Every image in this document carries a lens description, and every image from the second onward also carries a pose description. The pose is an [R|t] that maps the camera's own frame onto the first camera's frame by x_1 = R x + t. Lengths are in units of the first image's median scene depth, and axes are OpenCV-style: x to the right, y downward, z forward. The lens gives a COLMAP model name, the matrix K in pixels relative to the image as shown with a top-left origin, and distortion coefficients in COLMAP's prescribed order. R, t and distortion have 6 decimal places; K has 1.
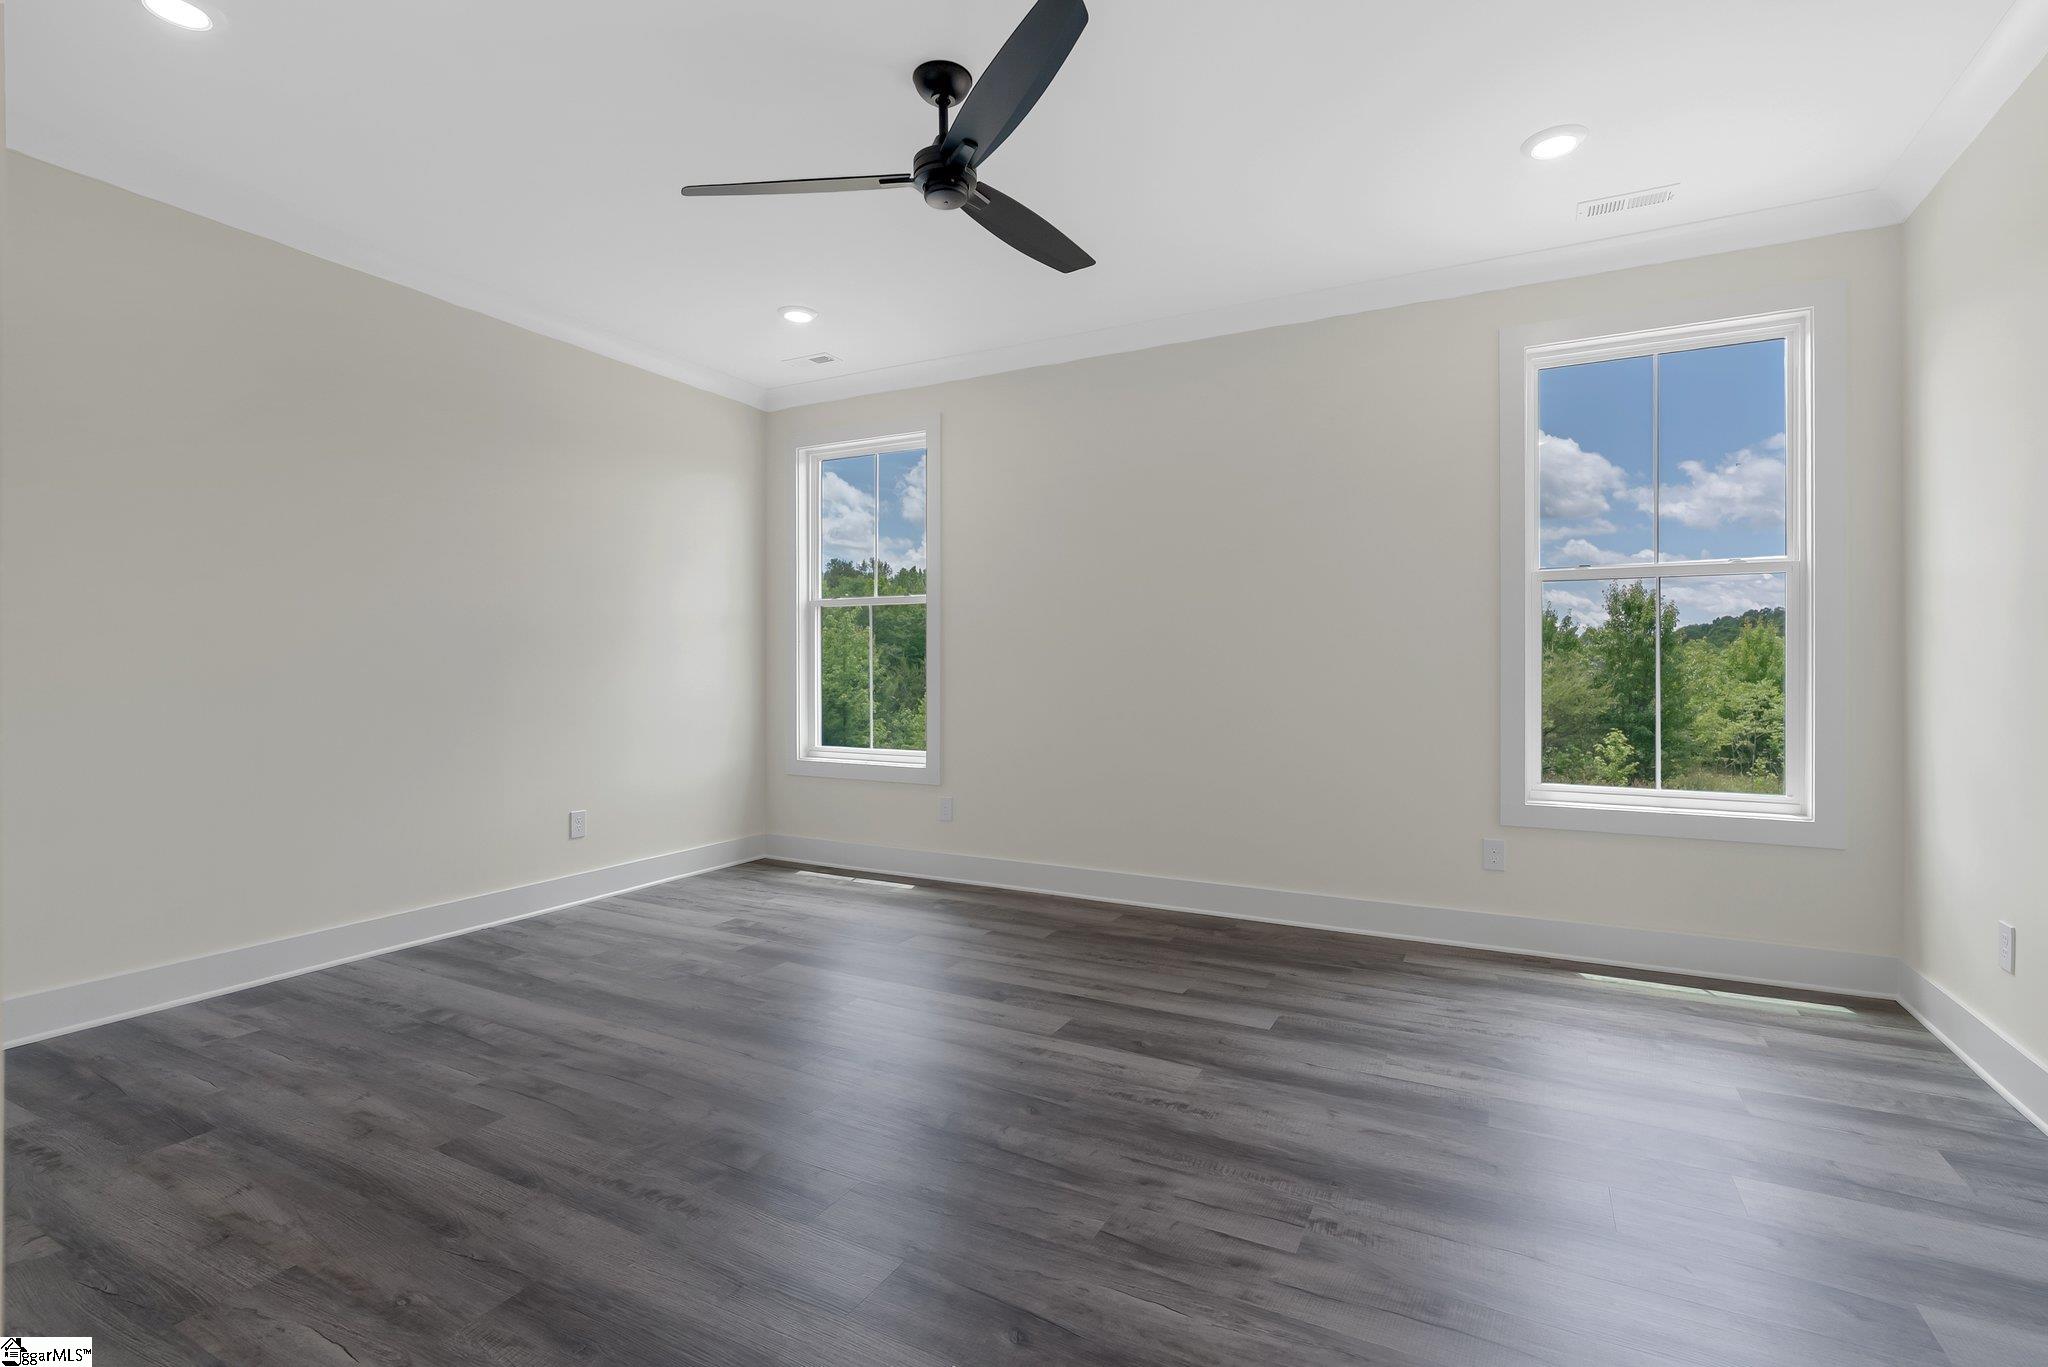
lens RADIAL K [[933.5, 0, 1033.8], [0, 933.5, 685.1], [0, 0, 1]] dist [-0.008882, 0.003452]
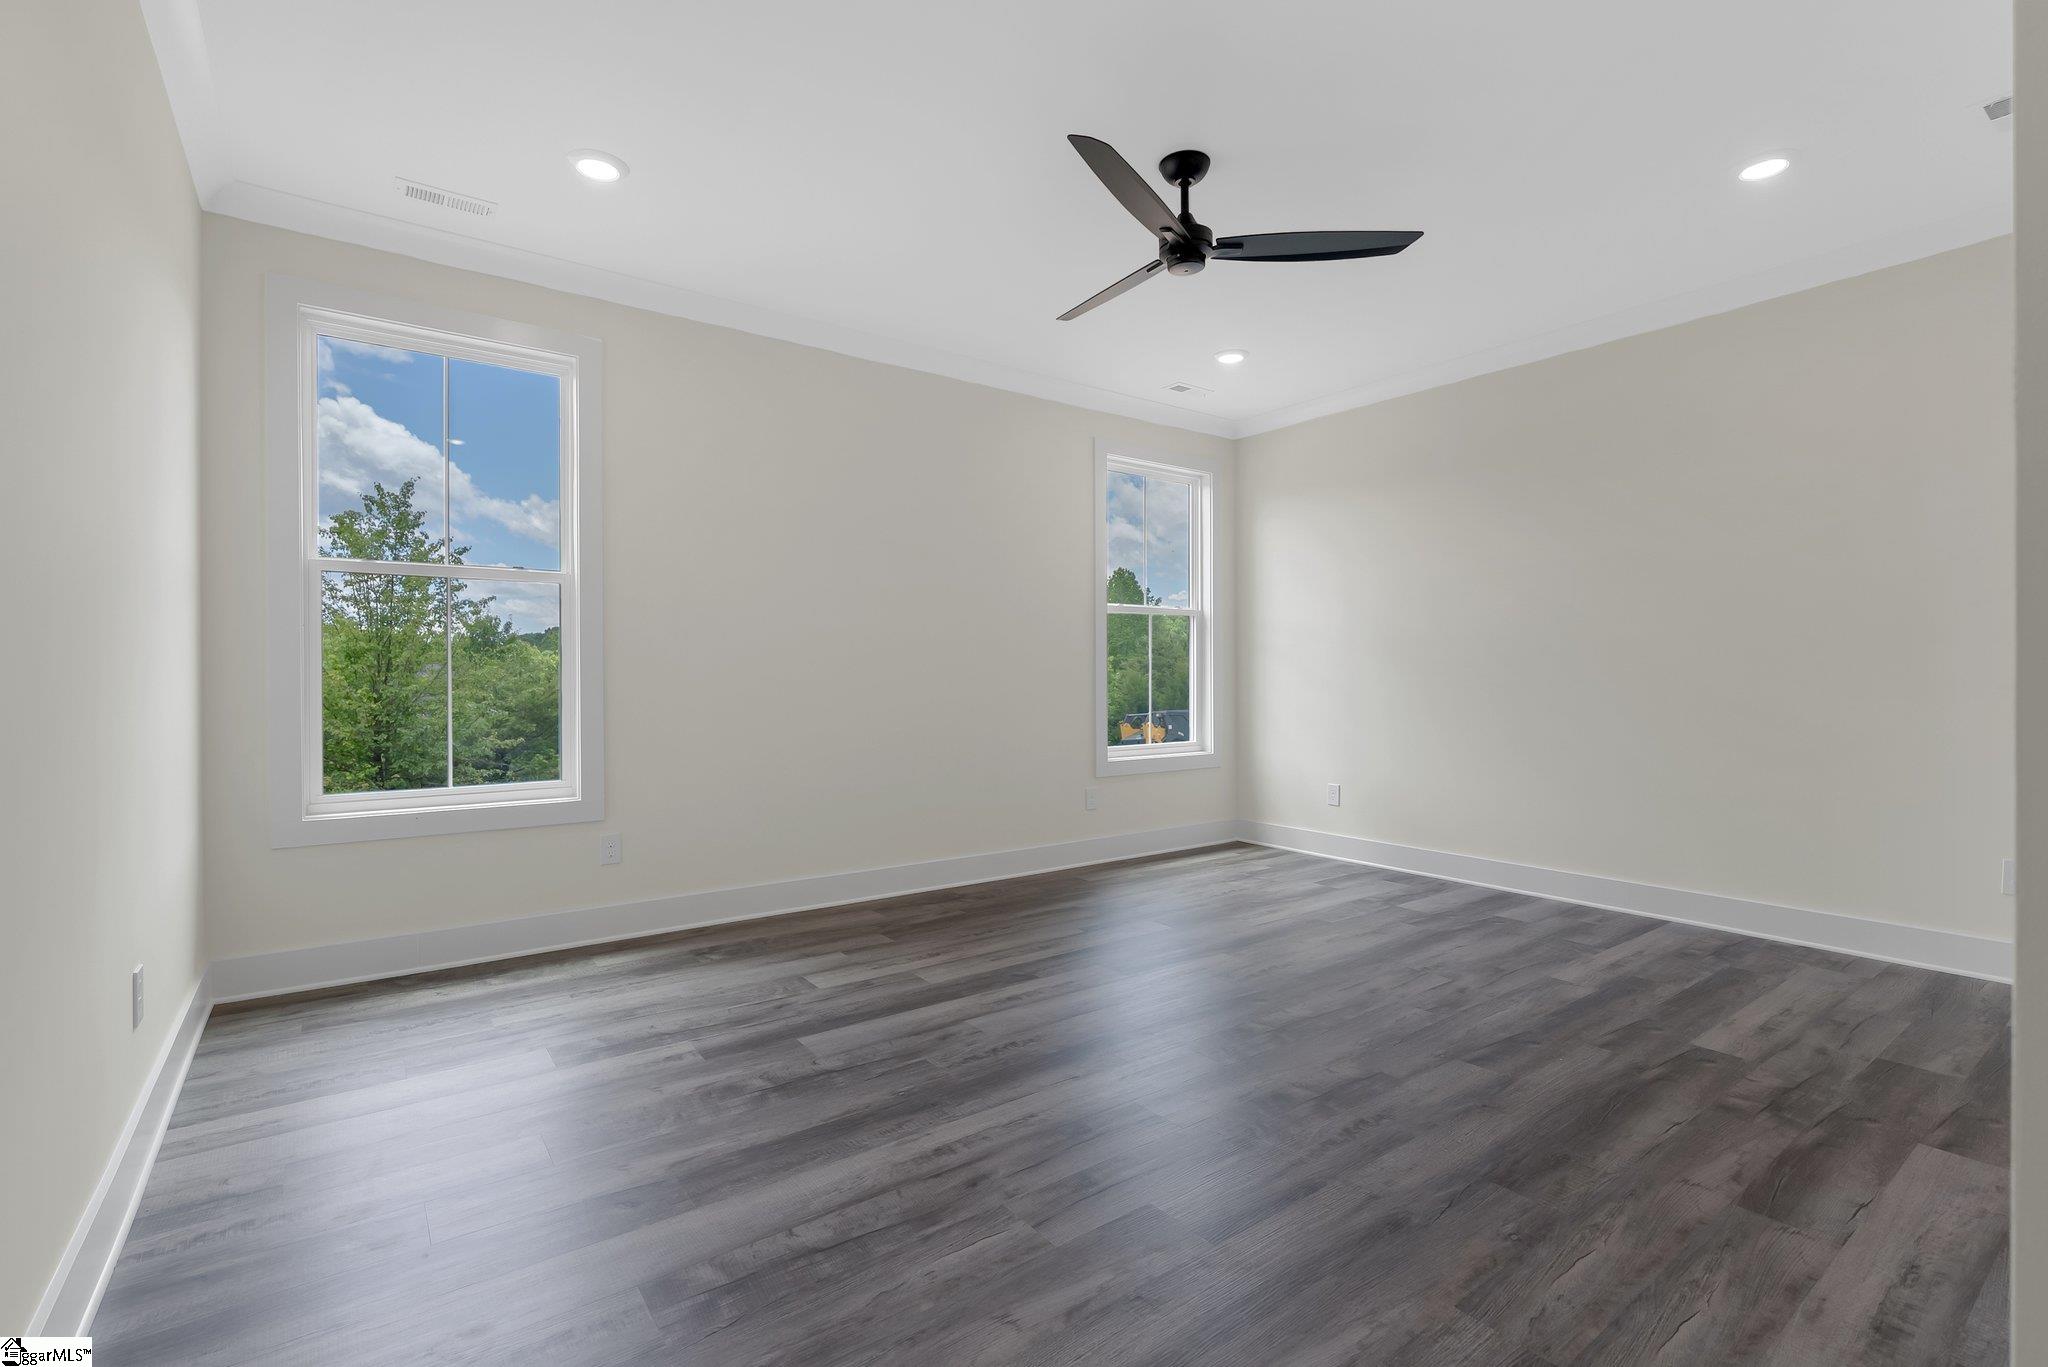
lens RADIAL K [[933.5, 0, 1016.2], [0, 933.5, 681.9], [0, 0, 1]] dist [-0.008882, 0.003452]
pose [[0.431300, -0.007154, 0.902180, -0.915756], [0.015090, 0.999886, 0.000715, -0.004118], [-0.902082, 0.013306, 0.431359, 0.496695]]
